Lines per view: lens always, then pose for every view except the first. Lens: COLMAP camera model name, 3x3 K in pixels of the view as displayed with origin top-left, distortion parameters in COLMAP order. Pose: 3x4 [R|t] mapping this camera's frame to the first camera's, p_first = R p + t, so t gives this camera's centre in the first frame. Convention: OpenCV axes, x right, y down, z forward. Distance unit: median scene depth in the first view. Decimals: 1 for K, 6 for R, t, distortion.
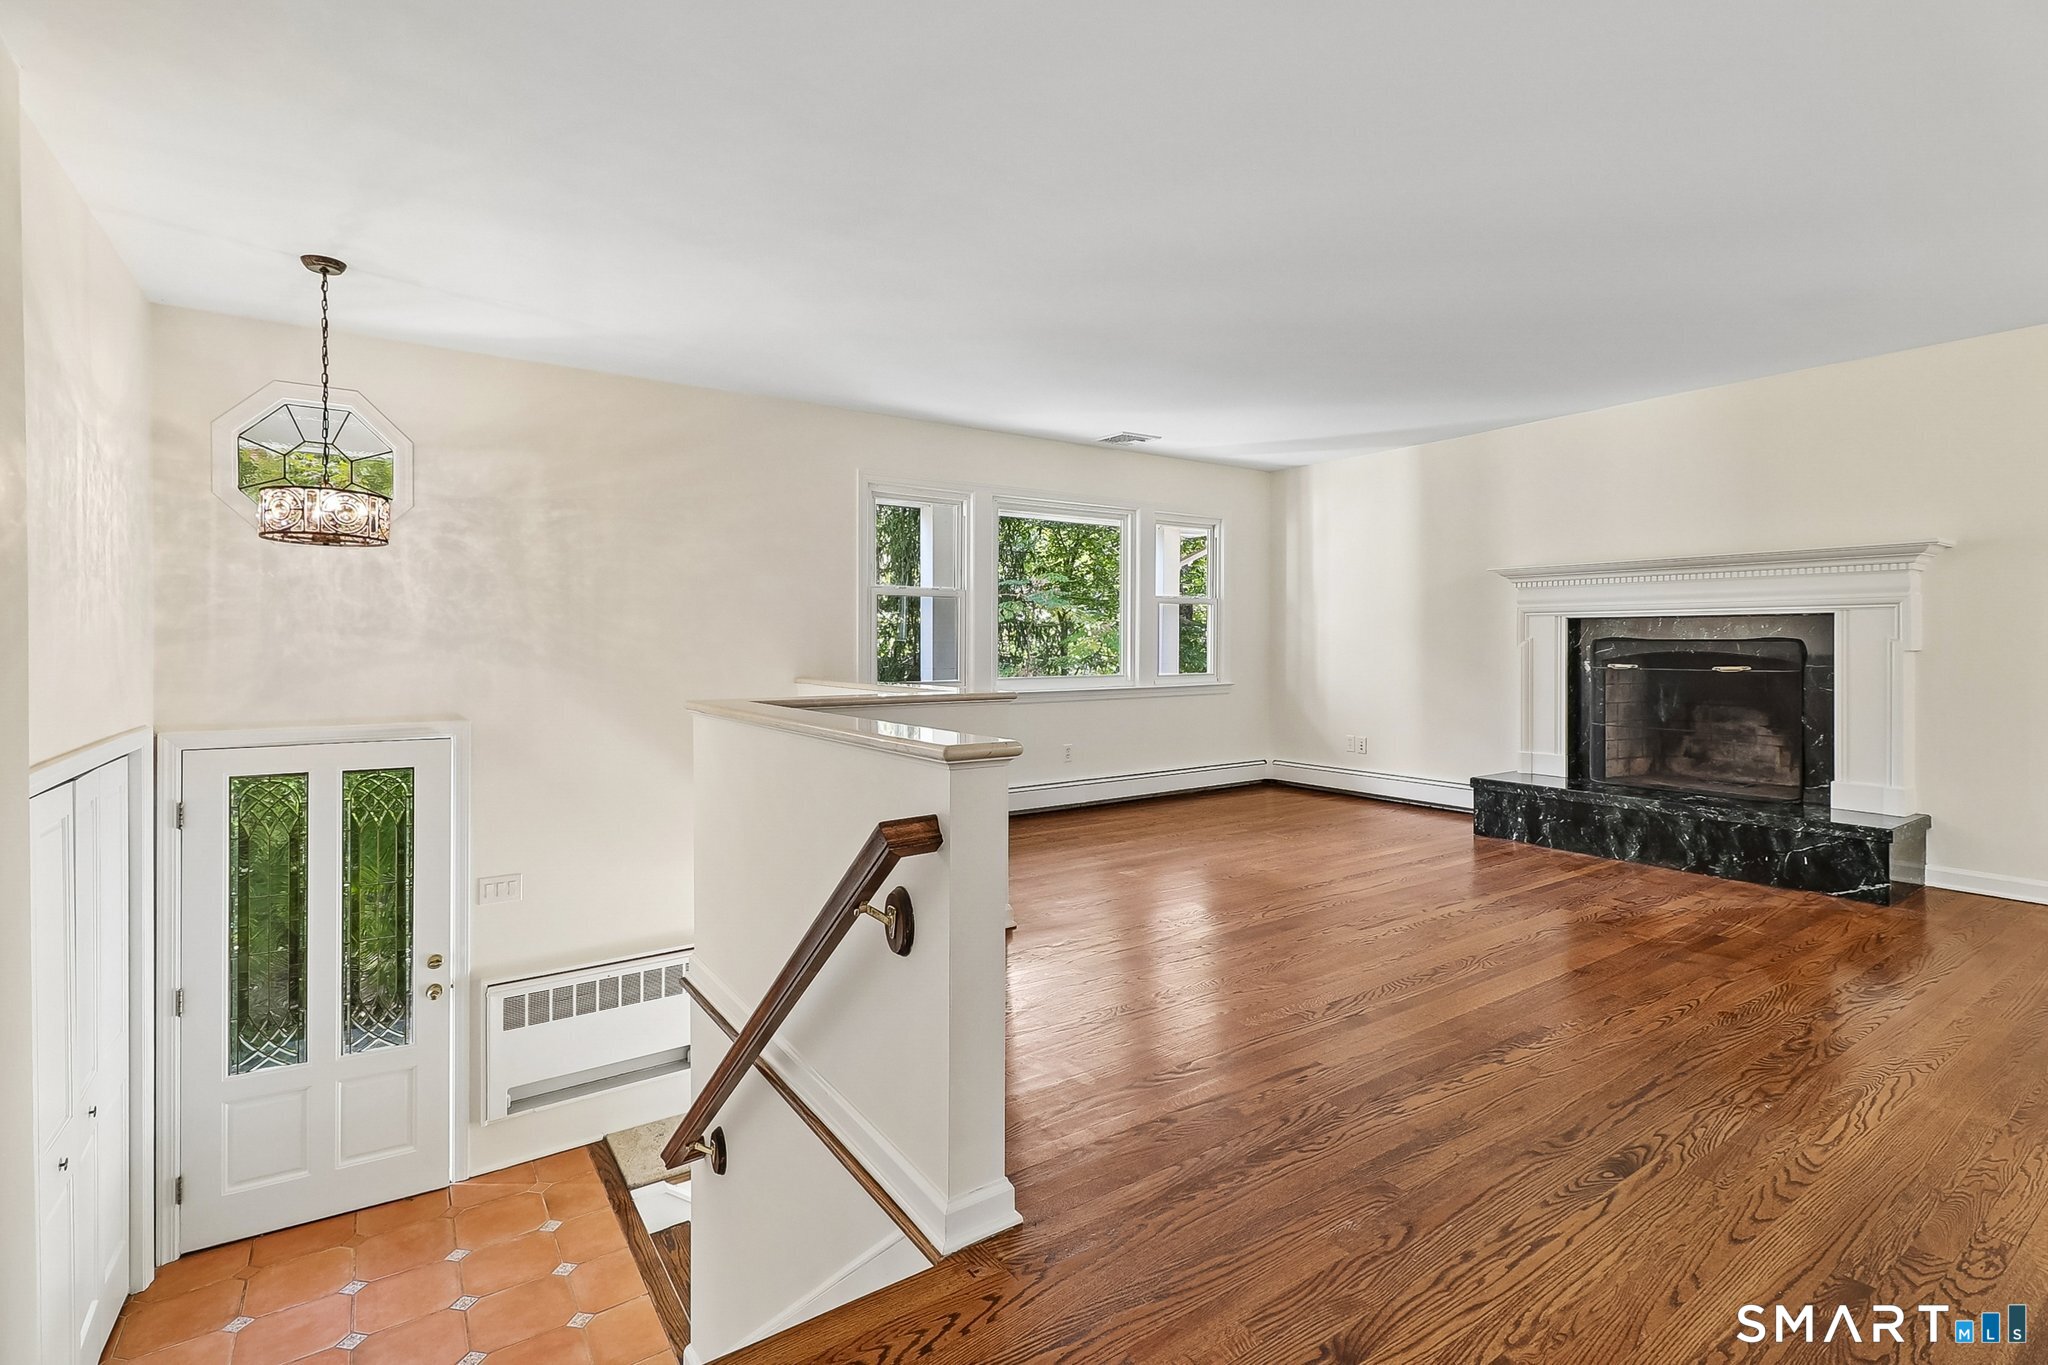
lens RADIAL K [[944.2, 0, 1024.5], [0, 944.2, 646.3], [0, 0, 1]] dist [0.003275, -0.000334]
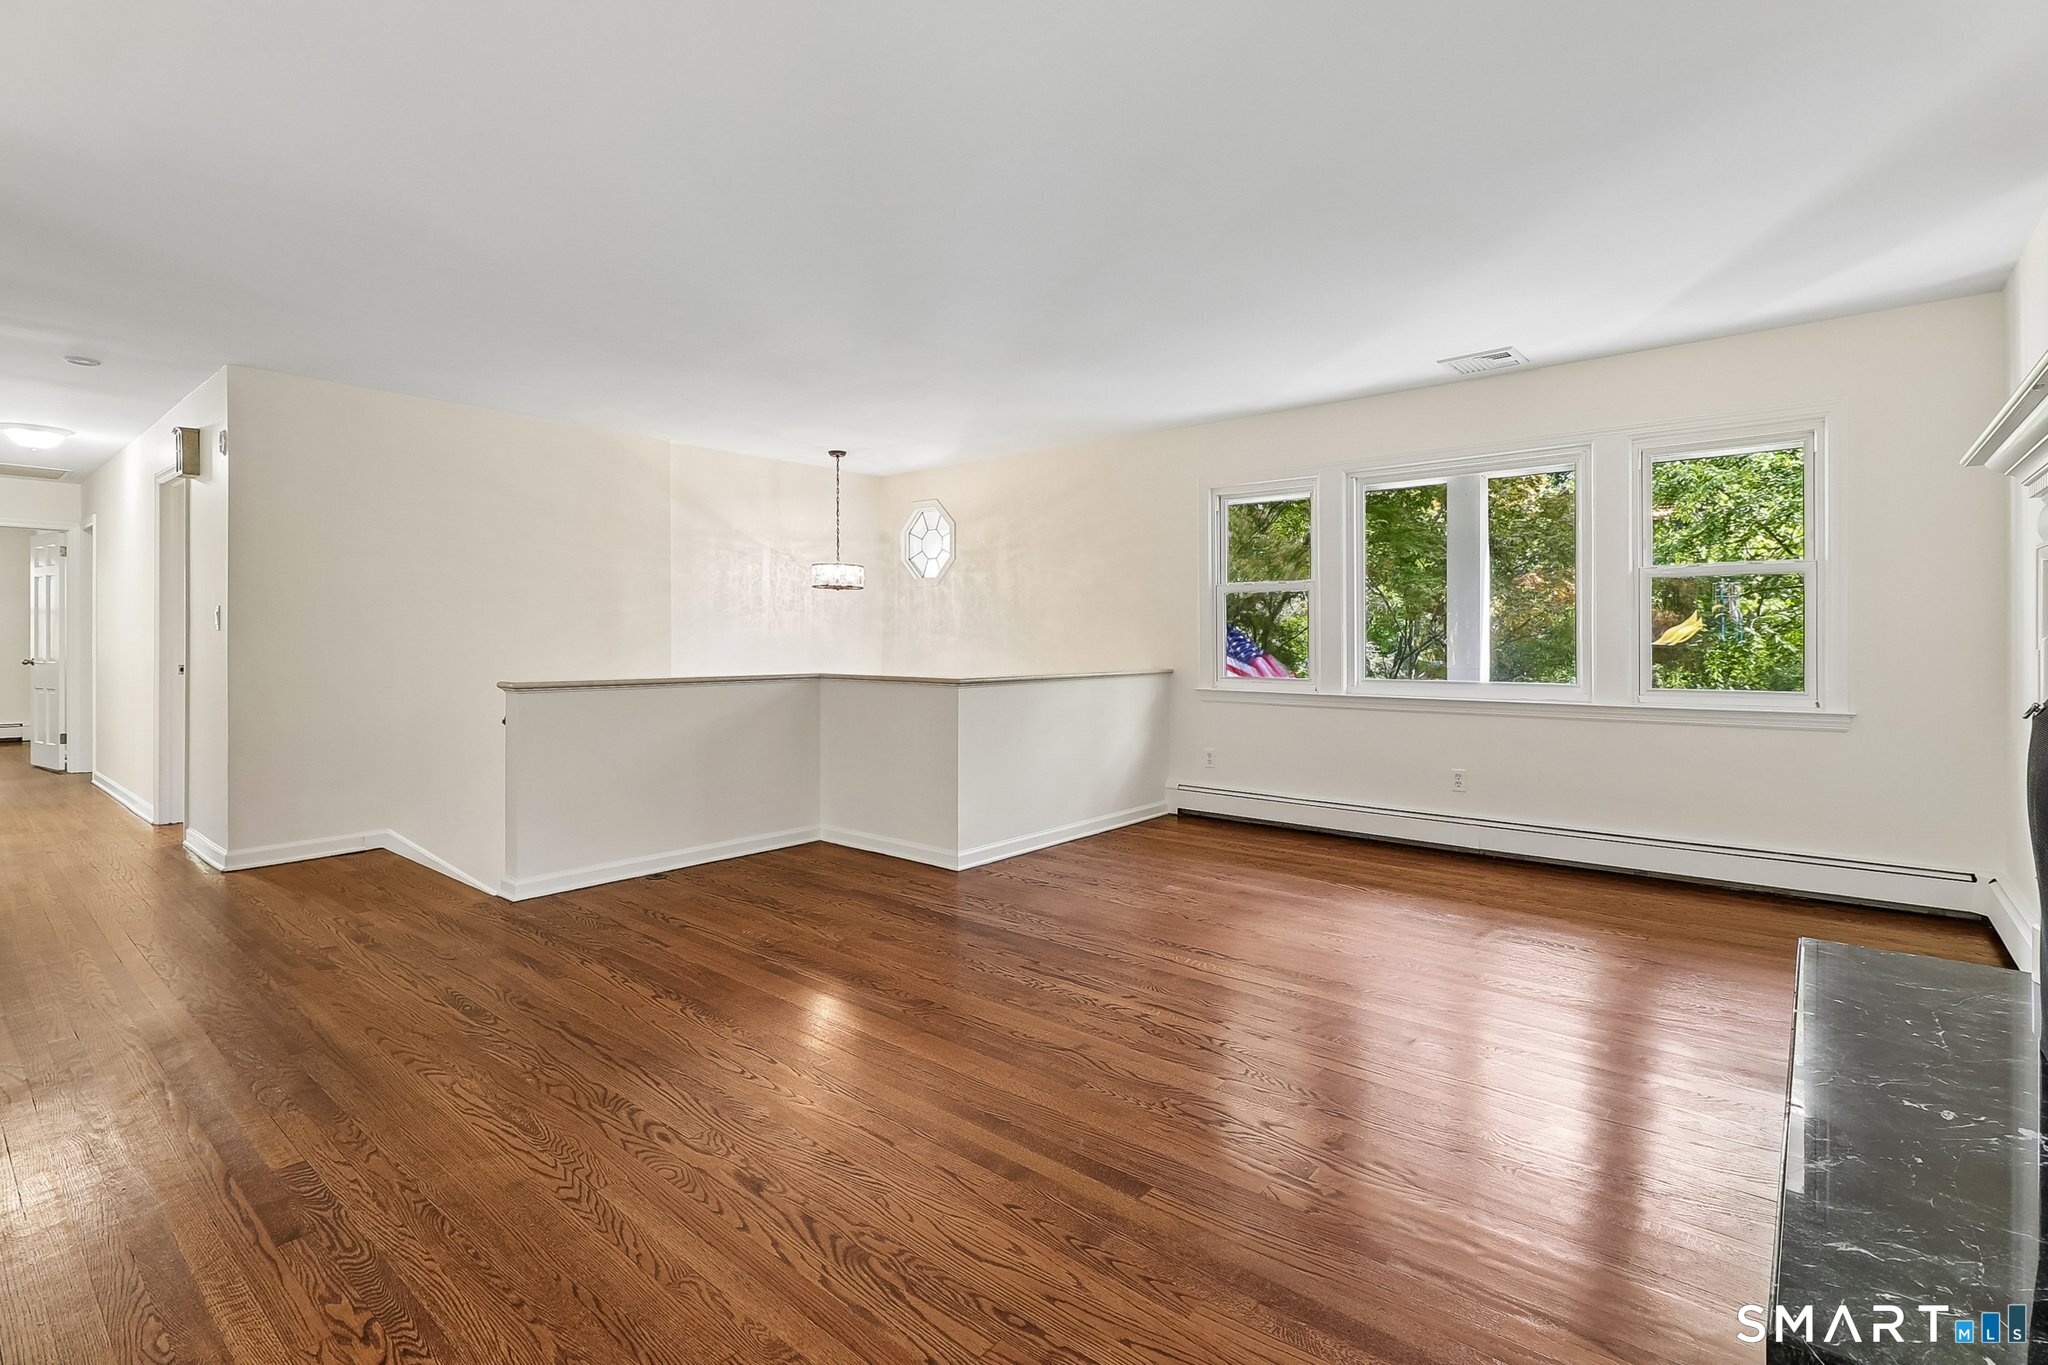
lens RADIAL K [[944.2, 0, 1035.0], [0, 944.2, 629.7], [0, 0, 1]] dist [0.003275, -0.000334]
pose [[0.268592, -0.007774, -0.963223, 0.928352], [-0.003549, 0.999953, -0.009060, -0.003090], [0.963248, 0.005852, 0.268552, 0.597919]]
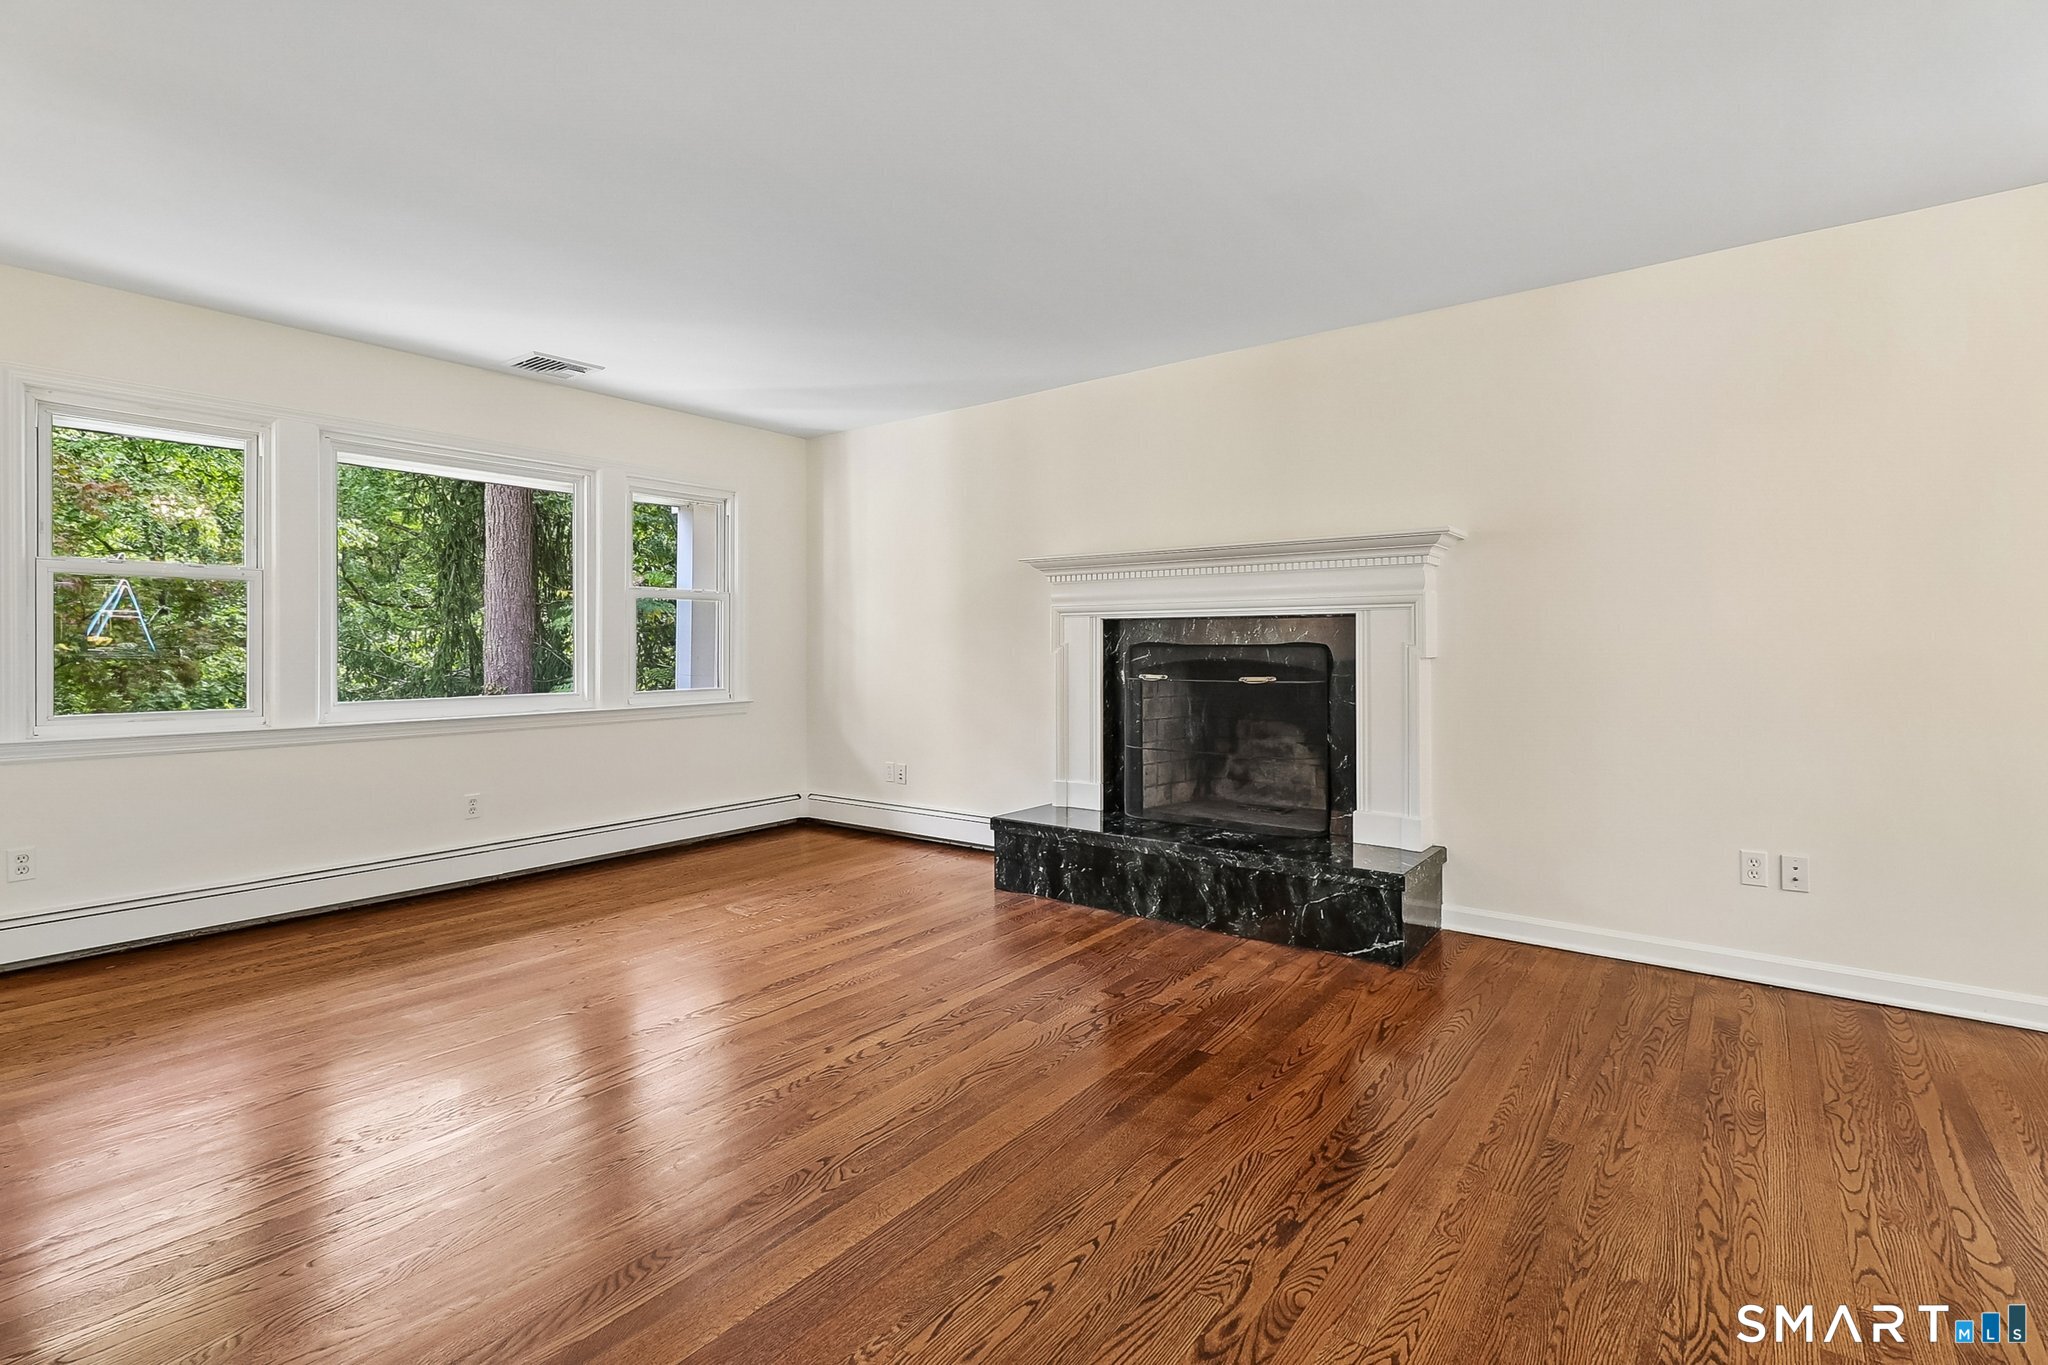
lens RADIAL K [[944.2, 0, 1023.6], [0, 944.2, 643.3], [0, 0, 1]] dist [0.003275, -0.000334]
pose [[0.951300, 0.000385, 0.308267, 0.286269], [0.002246, 0.999964, -0.008182, -0.001865], [-0.308259, 0.008476, 0.951265, 0.261551]]
